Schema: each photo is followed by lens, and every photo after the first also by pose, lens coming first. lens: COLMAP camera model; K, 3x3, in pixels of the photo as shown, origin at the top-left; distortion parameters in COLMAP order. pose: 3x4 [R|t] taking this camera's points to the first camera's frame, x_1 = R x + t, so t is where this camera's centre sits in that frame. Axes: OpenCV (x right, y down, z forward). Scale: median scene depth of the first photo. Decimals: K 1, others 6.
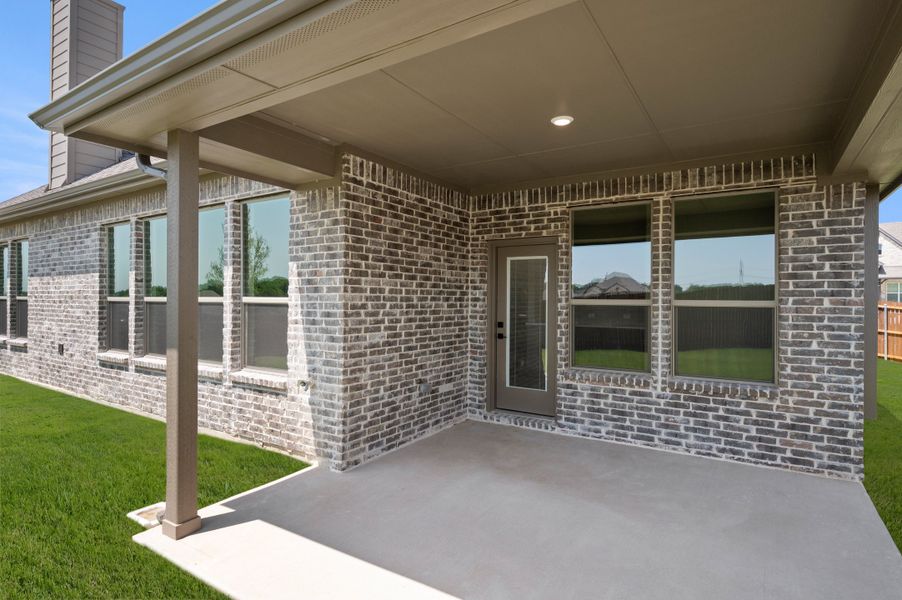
lens RADIAL K [[475.5, 0, 451.0], [0, 475.5, 300.0], [0, 0, 1]] dist [0.001975, -0.000072]
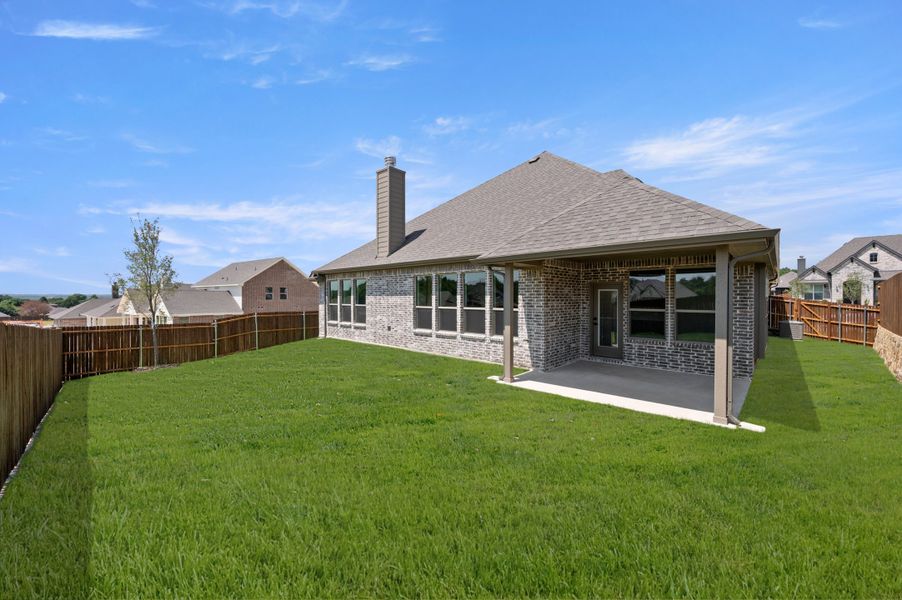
lens RADIAL K [[354.5, 0, 452.4], [0, 354.5, 297.6], [0, 0, 1]] dist [0.000619, -0.000028]
pose [[0.984680, -0.005568, -0.174282, -0.329718], [0.005733, 0.999983, 0.000439, -0.065977], [0.174277, -0.001432, 0.984696, -0.957981]]
